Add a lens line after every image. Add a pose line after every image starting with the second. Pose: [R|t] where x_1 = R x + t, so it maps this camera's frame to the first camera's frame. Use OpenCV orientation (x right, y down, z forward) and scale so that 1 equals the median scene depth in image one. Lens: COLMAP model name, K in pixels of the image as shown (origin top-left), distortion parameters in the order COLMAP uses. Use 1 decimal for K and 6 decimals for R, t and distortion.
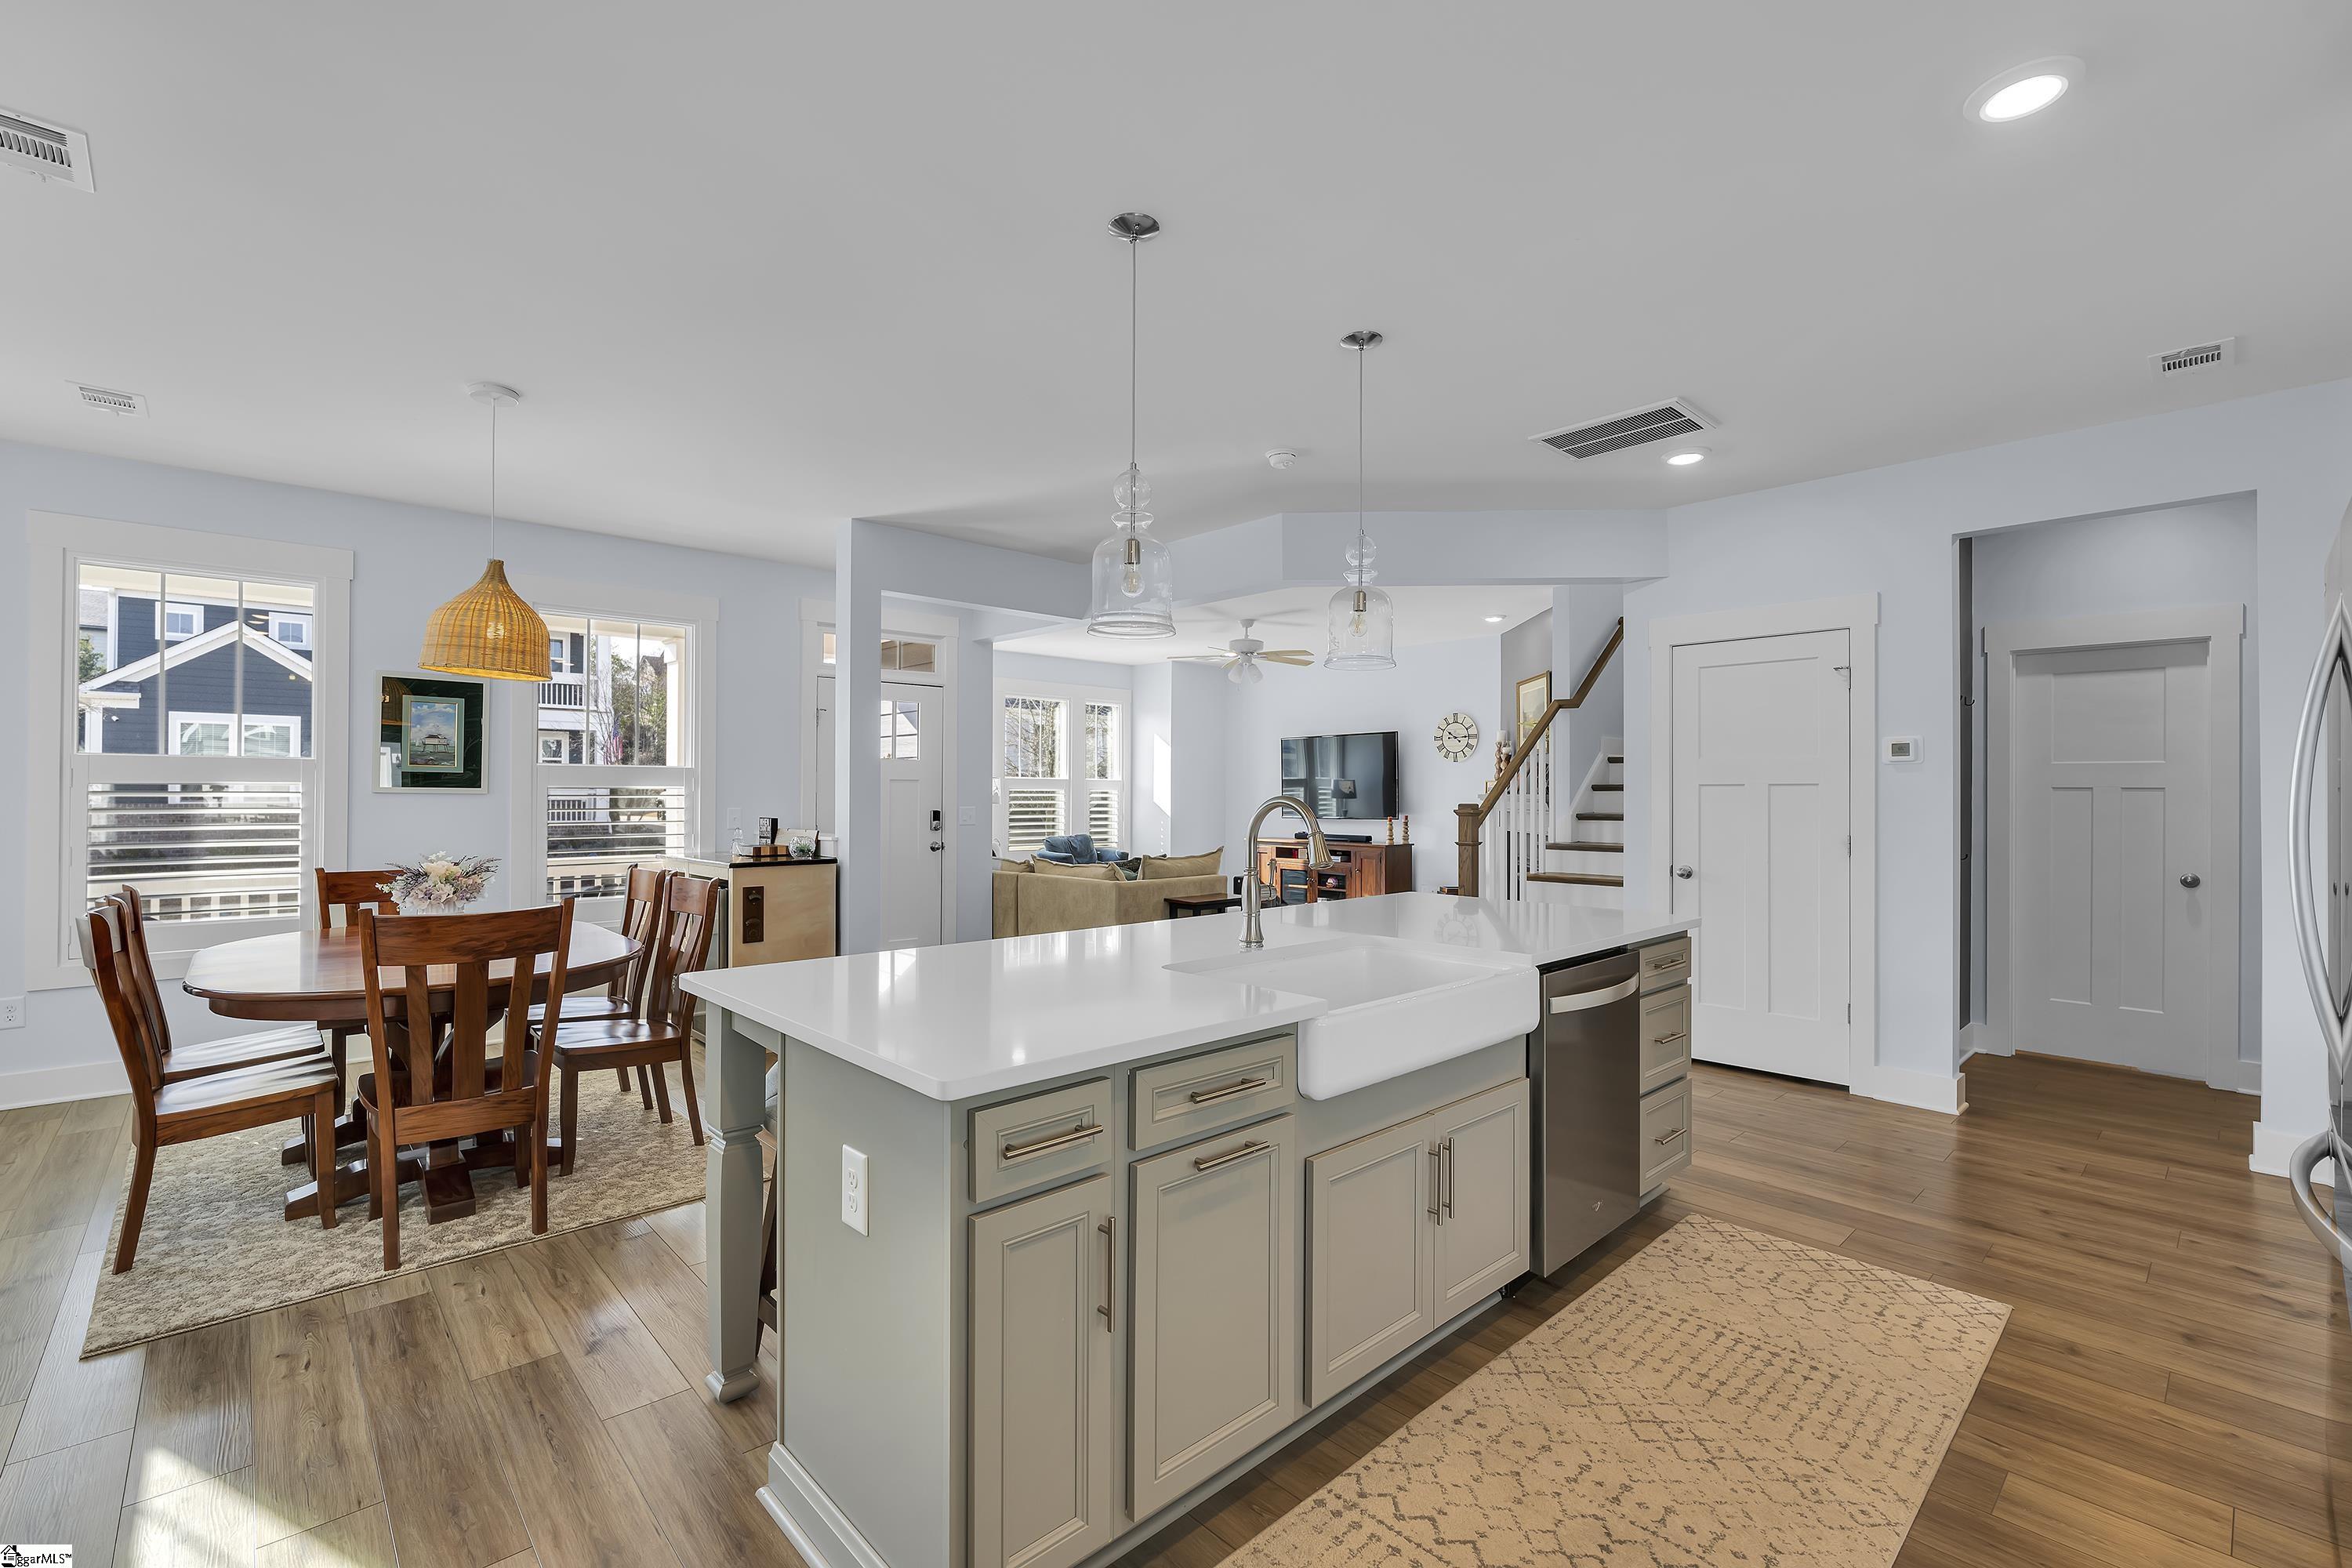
lens RADIAL K [[1021.1, 0, 1175.3], [0, 1021.1, 792.7], [0, 0, 1]] dist [-0.004331, -0.000316]
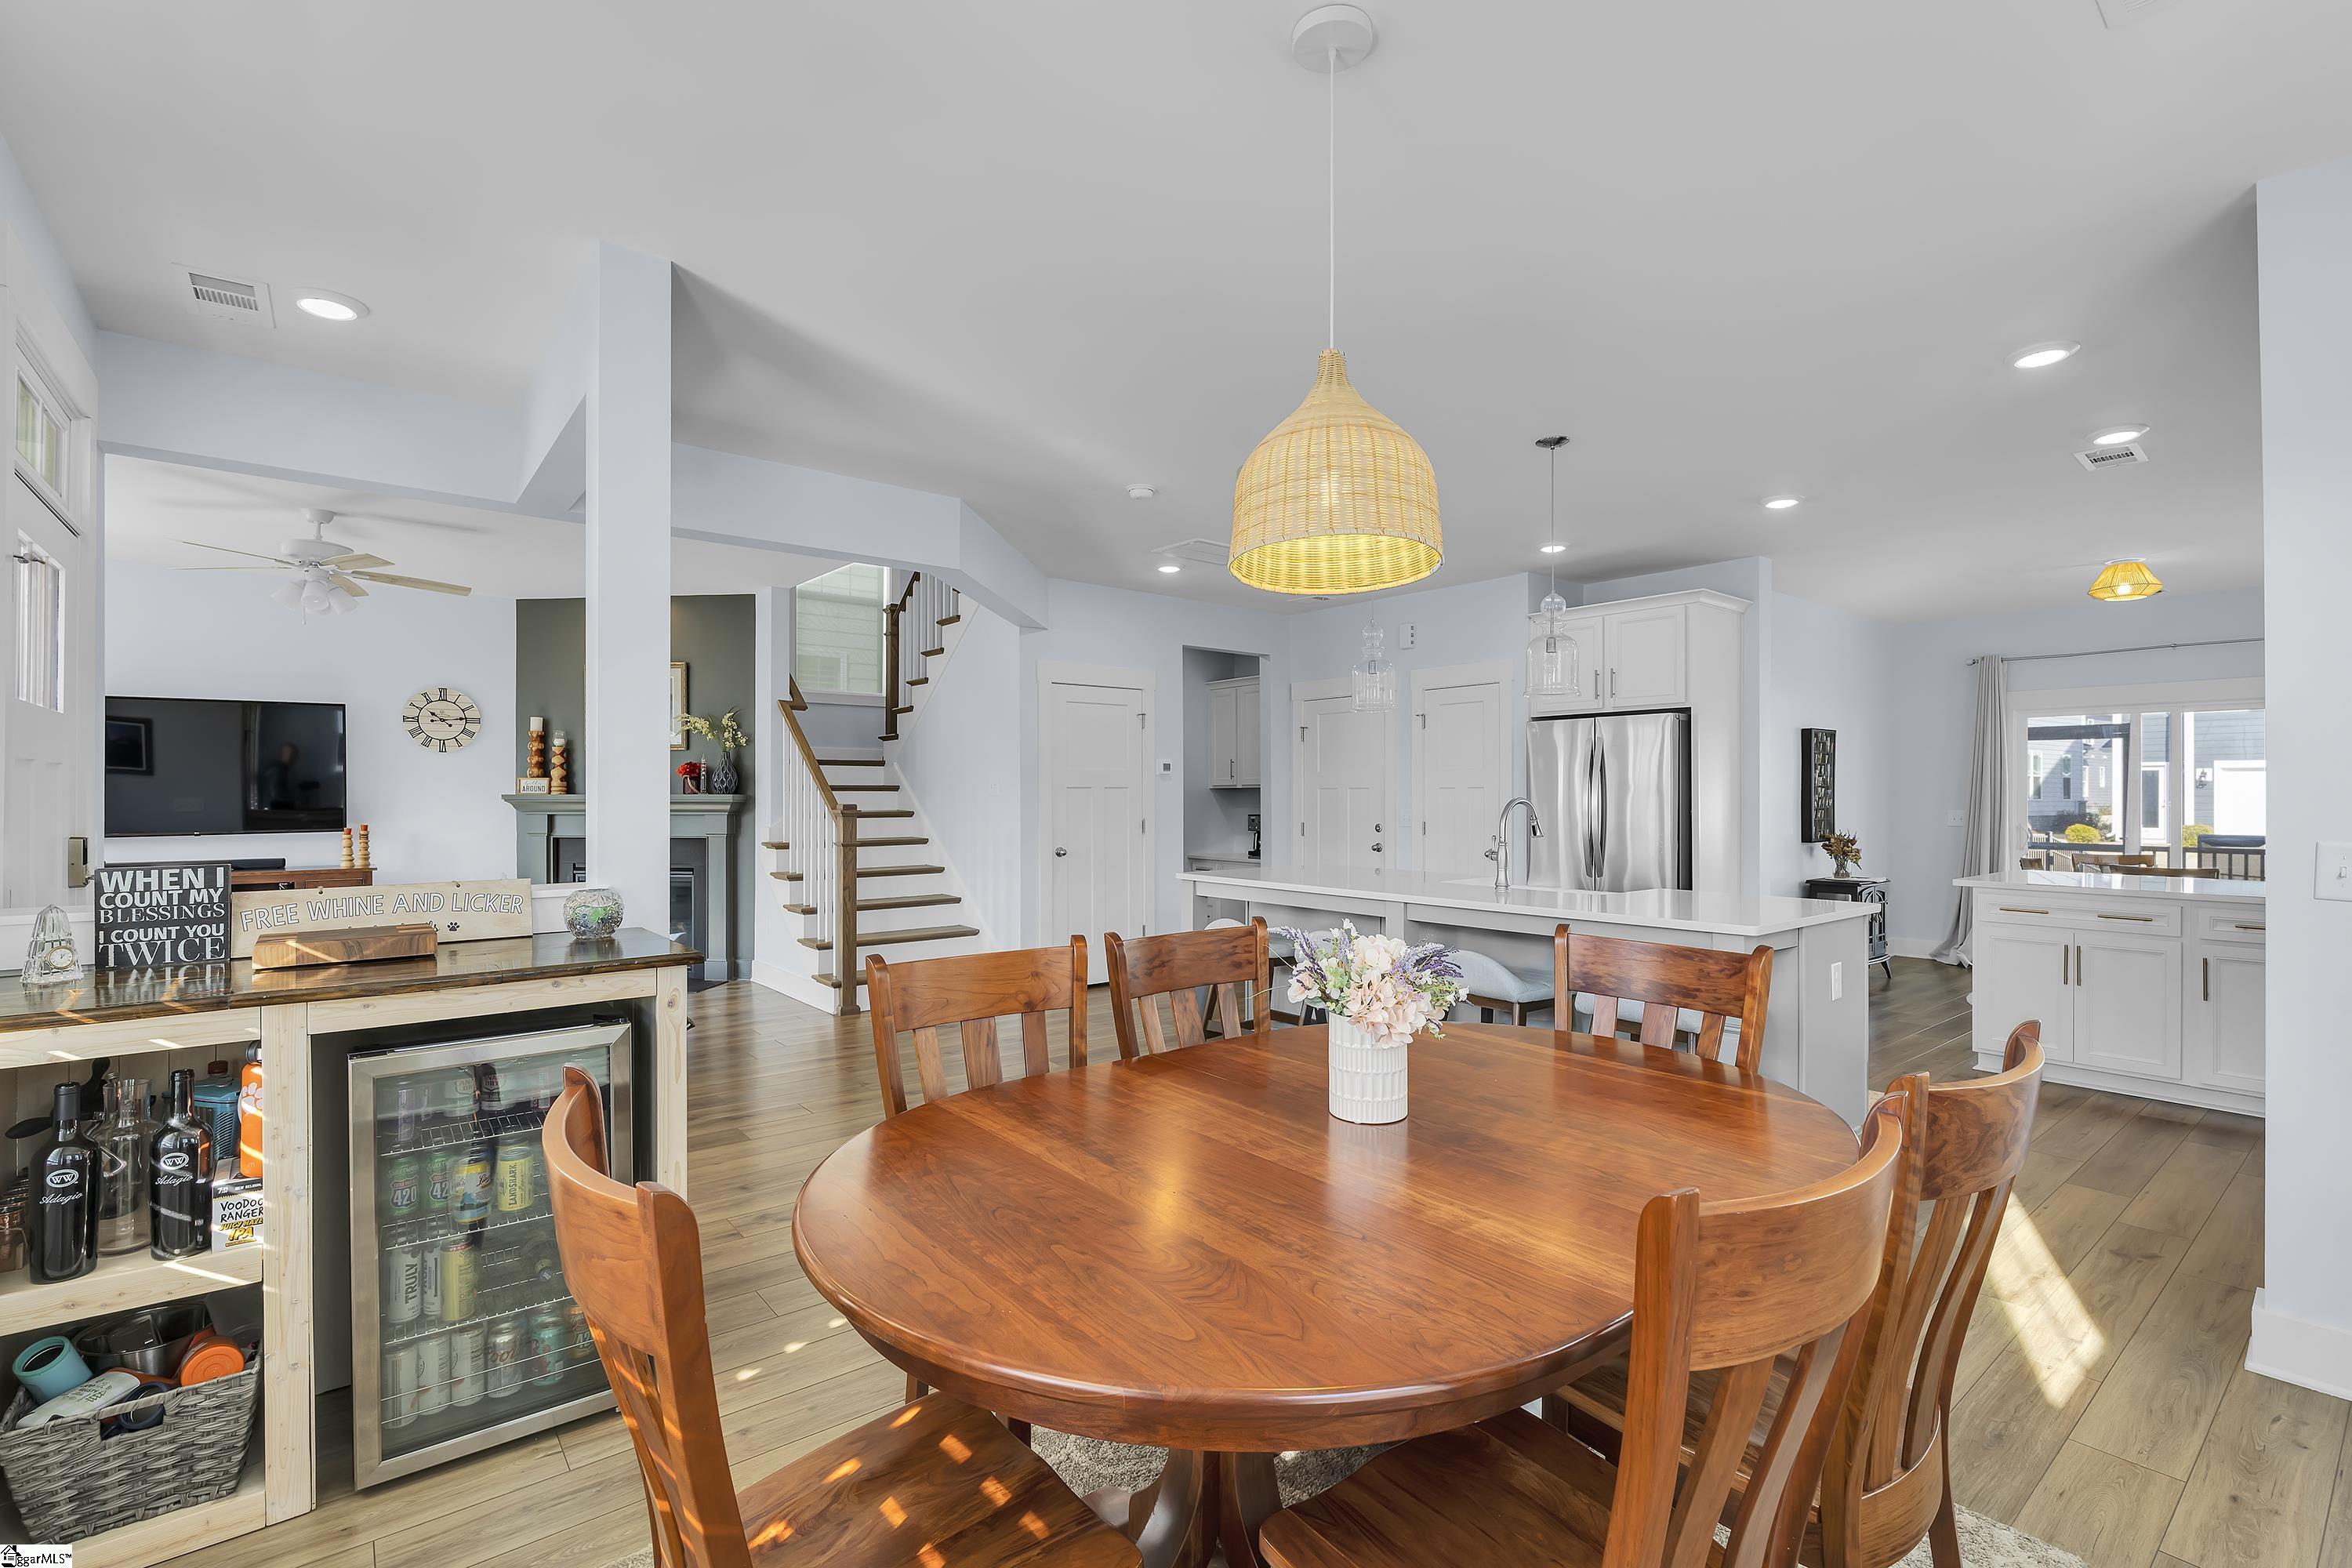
lens RADIAL K [[1046.1, 0, 1177.5], [0, 1046.1, 783.3], [0, 0, 1]] dist [-0.002047, -0.000457]
pose [[0.067330, 0.002782, 0.997727, -0.525107], [-0.000498, 0.999996, -0.002755, -0.005504], [-0.997731, -0.000311, 0.067331, 0.448106]]
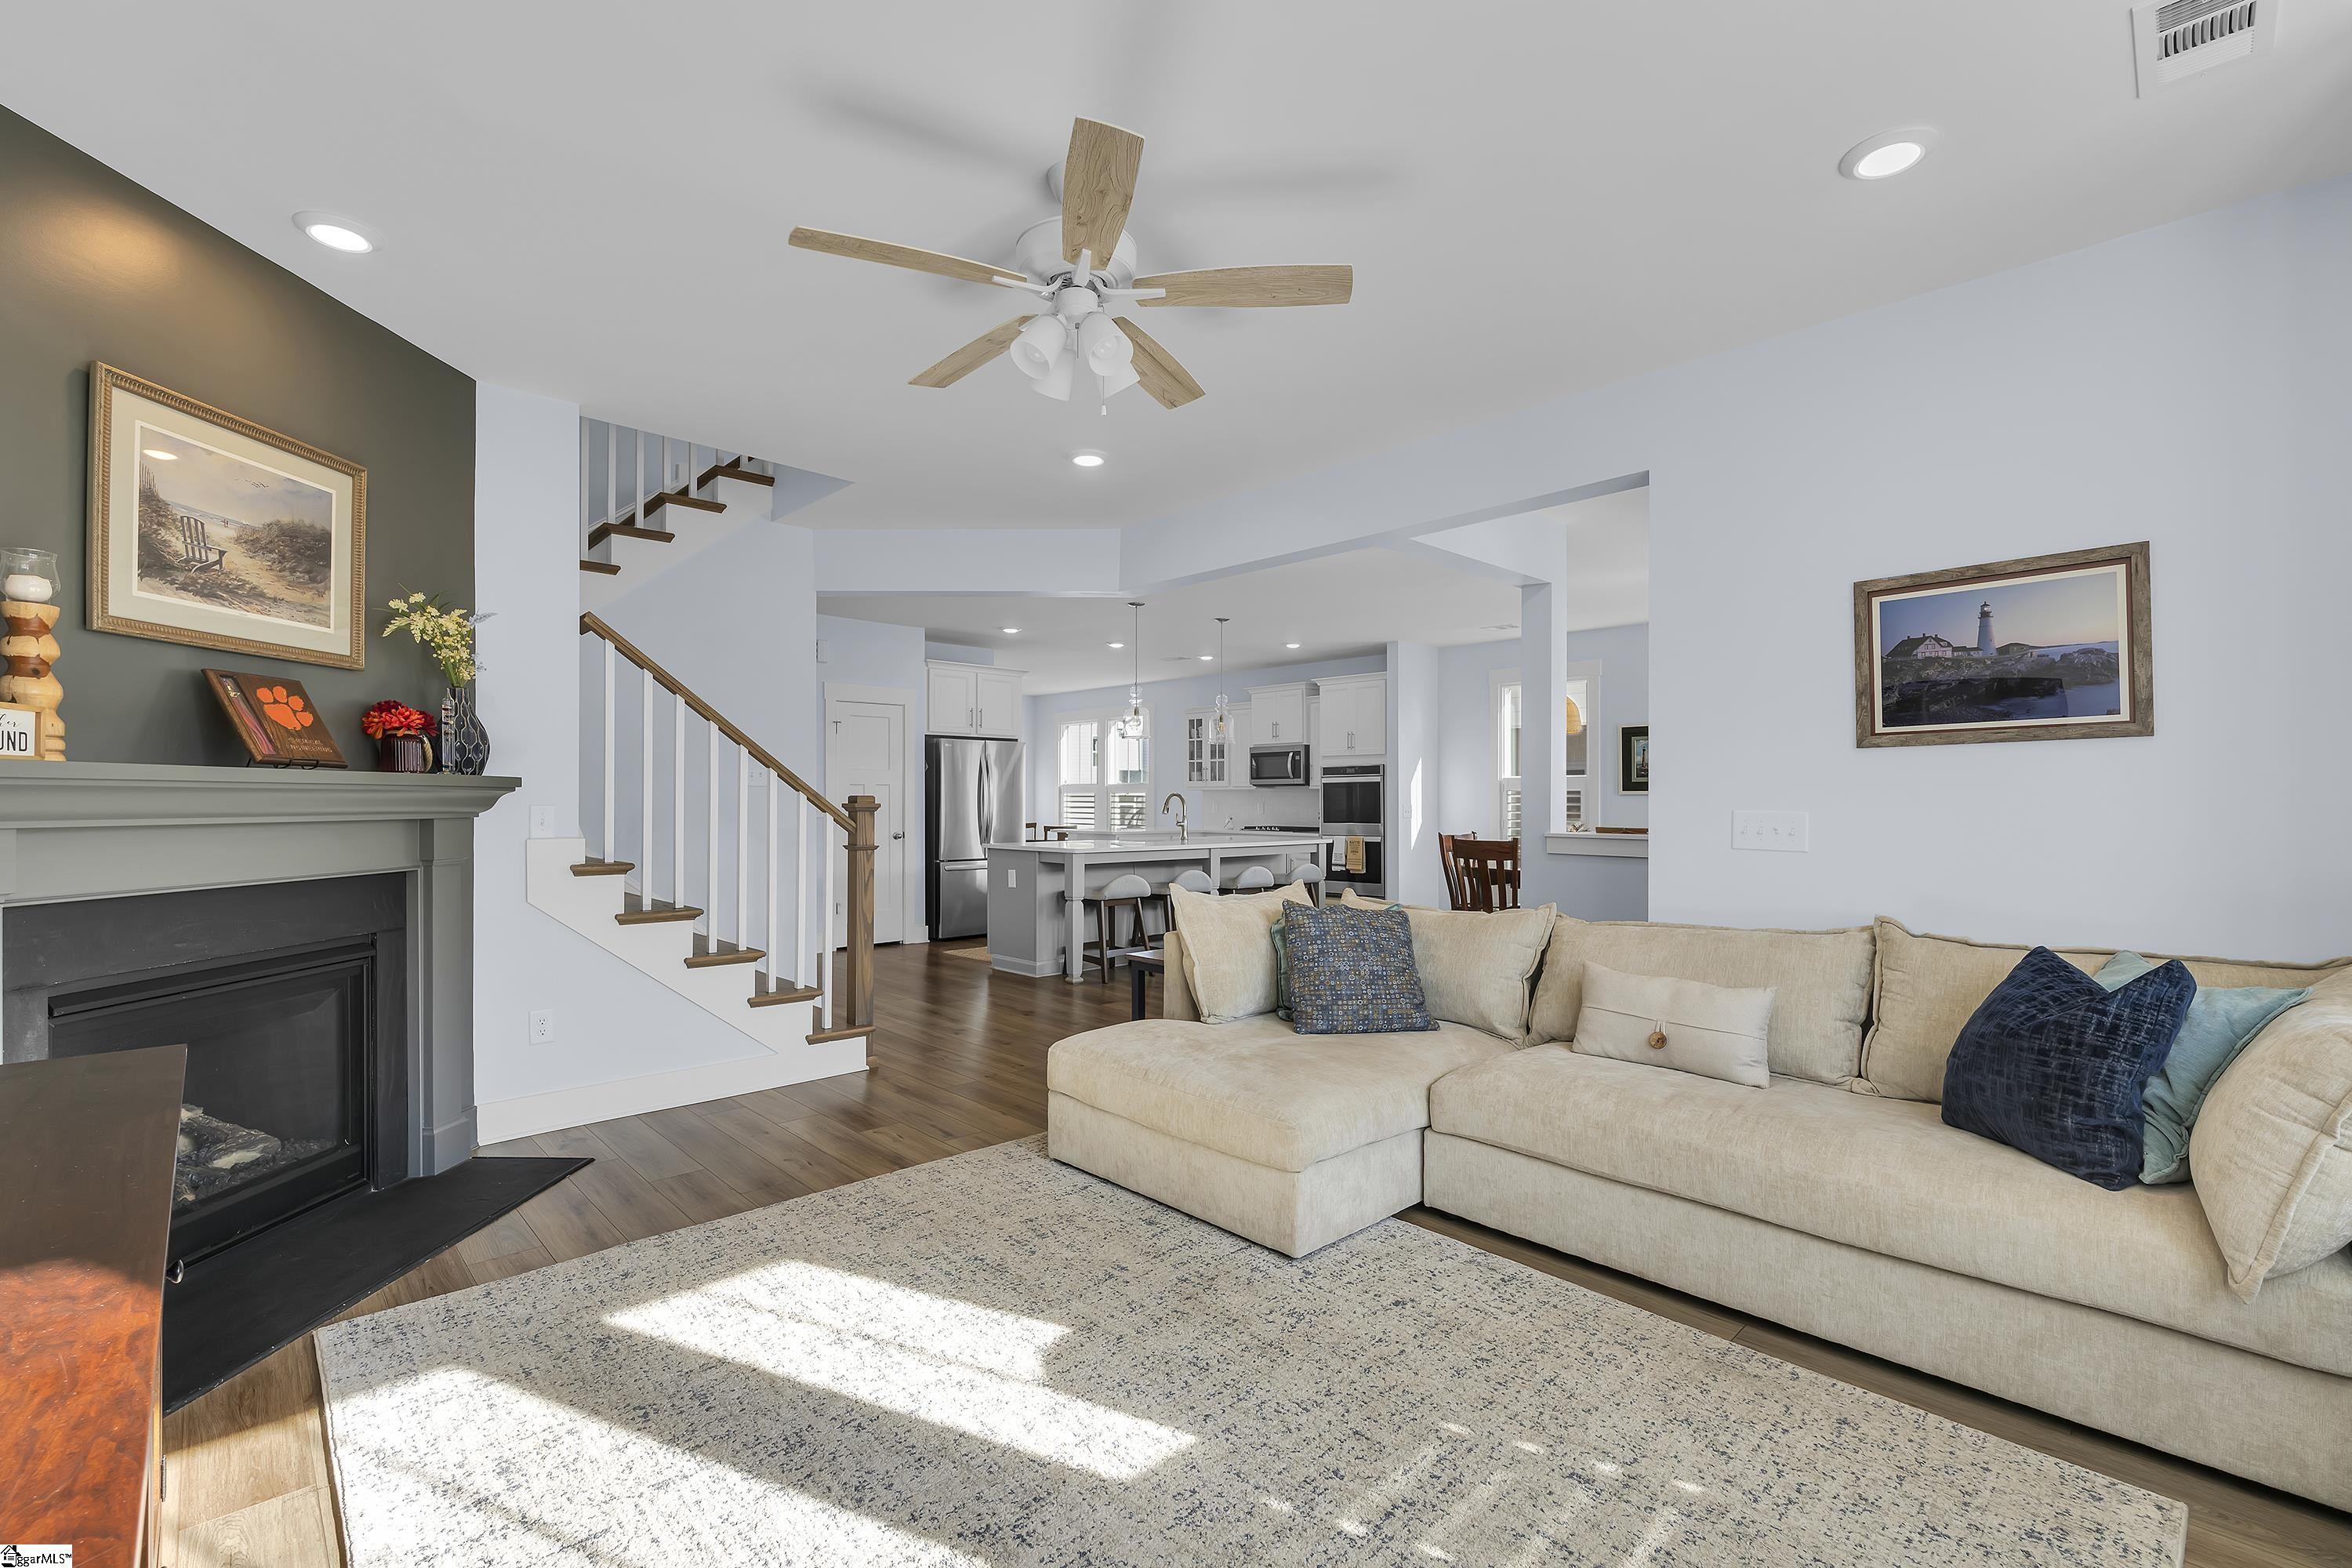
lens RADIAL K [[1032.0, 0, 1174.8], [0, 1032.0, 771.9], [0, 0, 1]] dist [-0.004864, -0.000102]
pose [[-0.999901, -0.006964, -0.012255, 0.045422], [-0.006622, 0.999594, -0.027716, 0.009677], [0.012443, -0.027632, -0.999541, 1.311395]]
